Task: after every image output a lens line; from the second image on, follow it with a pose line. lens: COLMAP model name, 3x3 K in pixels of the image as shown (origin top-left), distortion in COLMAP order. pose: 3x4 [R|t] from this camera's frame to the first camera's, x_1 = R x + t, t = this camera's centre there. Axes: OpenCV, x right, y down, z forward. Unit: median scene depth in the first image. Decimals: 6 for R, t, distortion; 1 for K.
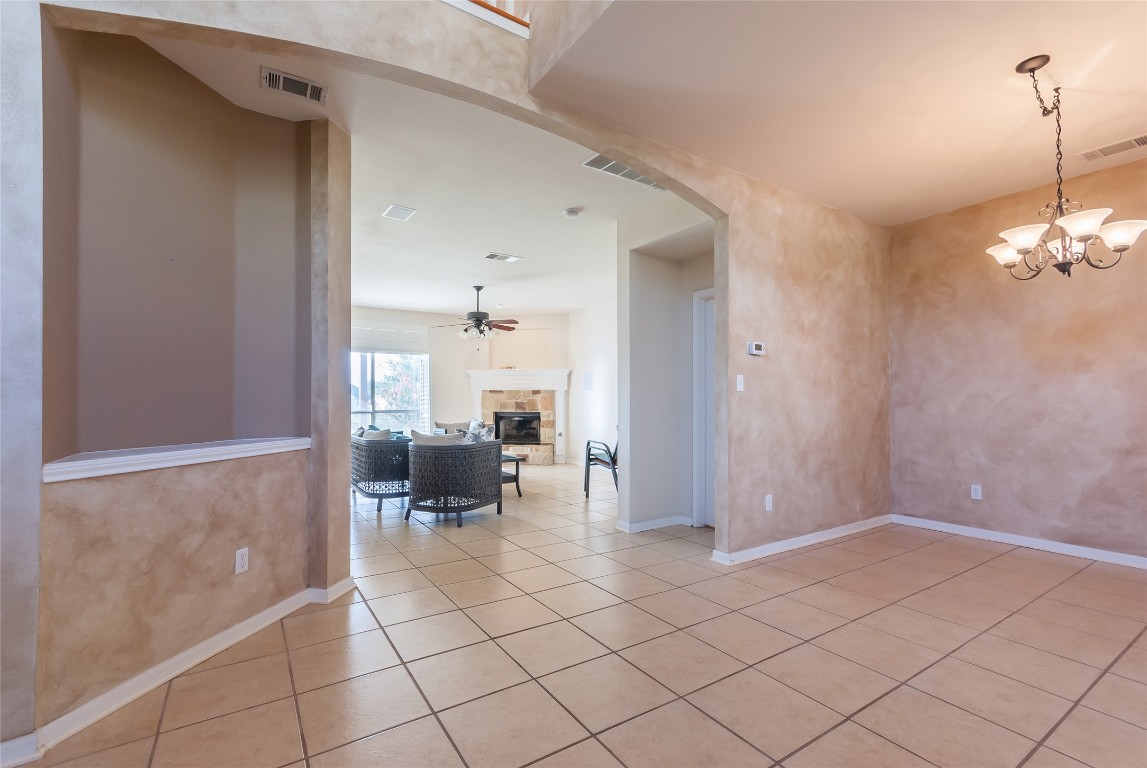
lens RADIAL K [[505.1, 0, 567.7], [0, 505.1, 392.4], [0, 0, 1]] dist [0.002527, -0.000424]
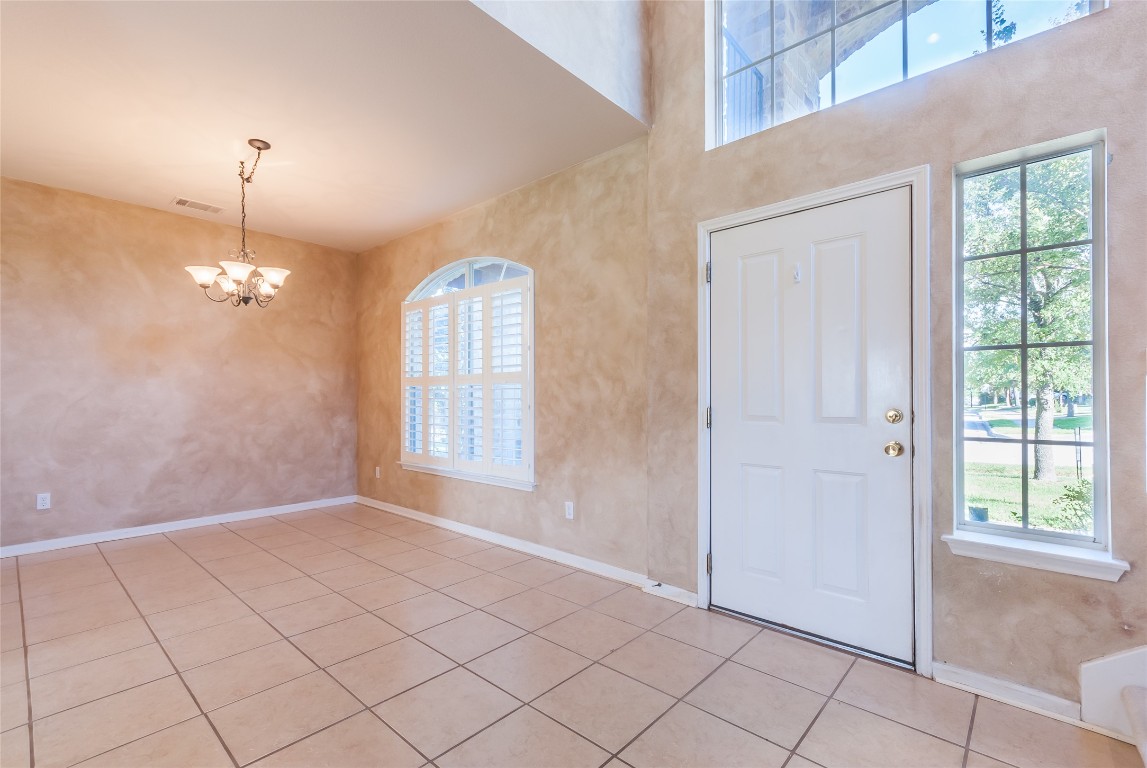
lens RADIAL K [[505.1, 0, 568.1], [0, 505.1, 390.2], [0, 0, 1]] dist [0.002527, -0.000424]
pose [[-0.256998, 0.015801, 0.966283, -0.364683], [-0.013152, 0.999717, -0.019845, 0.002941], [-0.966322, -0.017808, -0.256718, 0.367659]]
